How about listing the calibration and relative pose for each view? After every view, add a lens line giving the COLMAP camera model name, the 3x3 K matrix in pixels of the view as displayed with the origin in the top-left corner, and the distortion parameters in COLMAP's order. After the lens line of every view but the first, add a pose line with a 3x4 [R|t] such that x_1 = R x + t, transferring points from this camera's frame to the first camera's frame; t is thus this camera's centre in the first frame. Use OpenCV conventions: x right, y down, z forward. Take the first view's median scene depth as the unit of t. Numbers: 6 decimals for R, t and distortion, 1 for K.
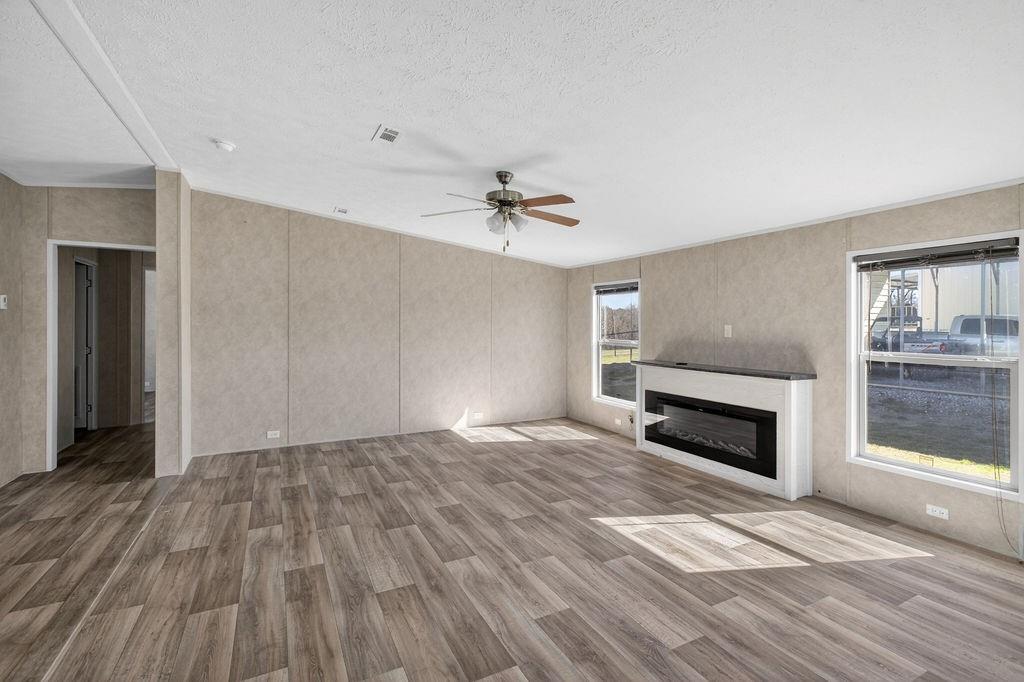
lens RADIAL K [[467.7, 0, 526.0], [0, 467.7, 326.6], [0, 0, 1]] dist [-0.001048, -0.000200]
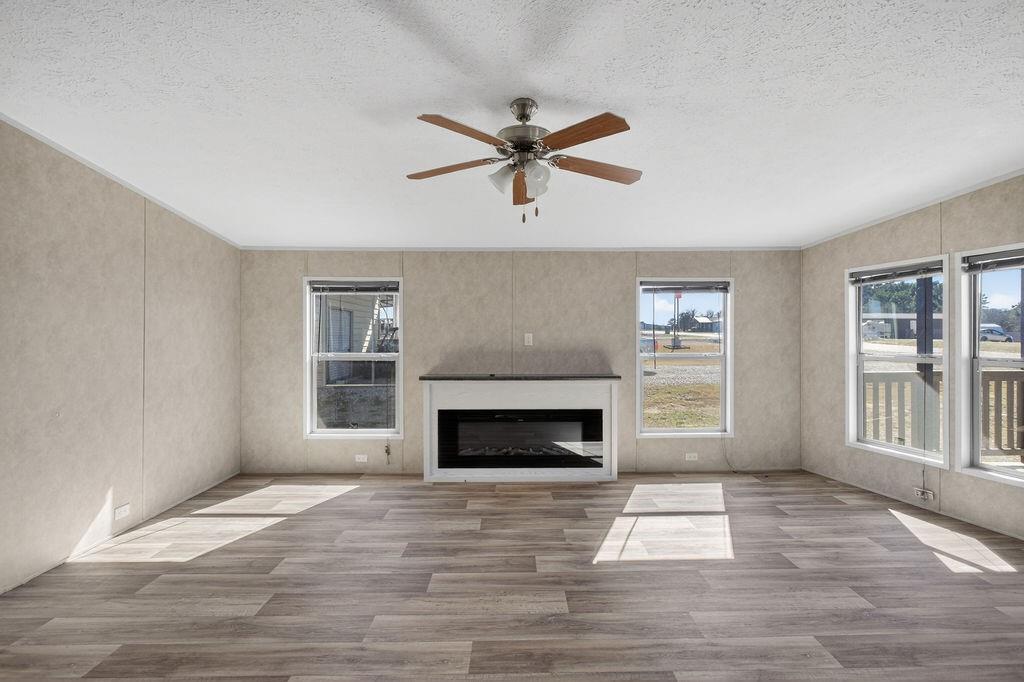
lens RADIAL K [[470.9, 0, 512.0], [0, 470.9, 341.0], [0, 0, 1]] dist [-0.002015, -0.000032]
pose [[0.468646, -0.010443, 0.883324, -0.636861], [0.005573, 0.999945, 0.008865, 0.004804], [-0.883369, 0.000768, 0.468678, 0.698843]]
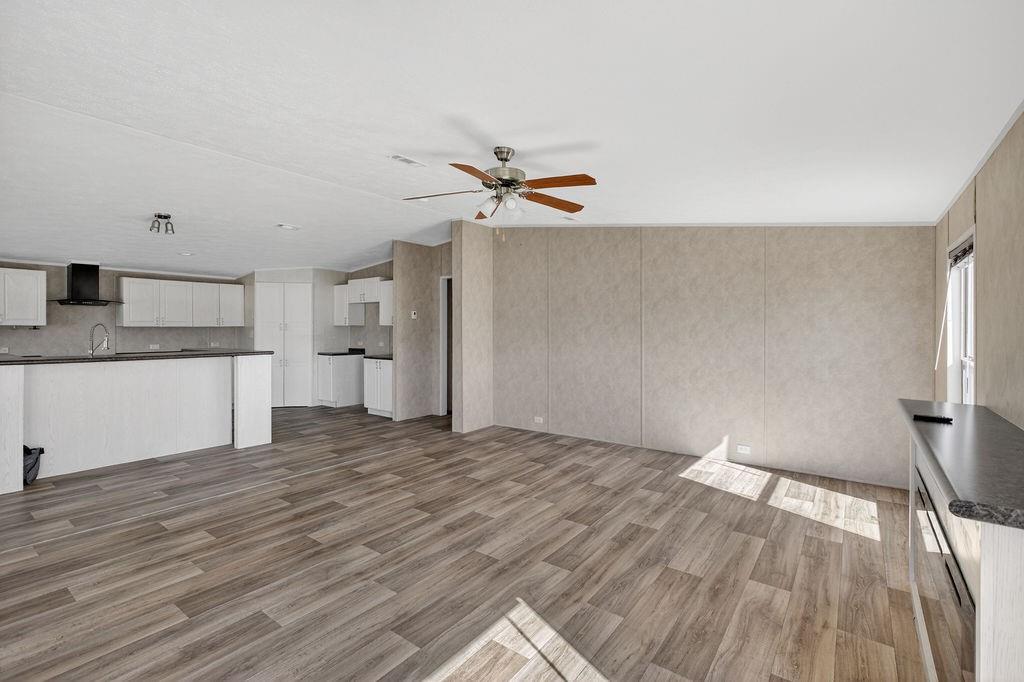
lens RADIAL K [[467.7, 0, 526.0], [0, 467.7, 326.6], [0, 0, 1]] dist [-0.001048, -0.000200]
pose [[0.446064, -0.003736, -0.894993, 0.729812], [-0.007663, 0.999939, -0.007994, 0.006375], [0.894968, 0.010424, 0.446008, 0.650049]]
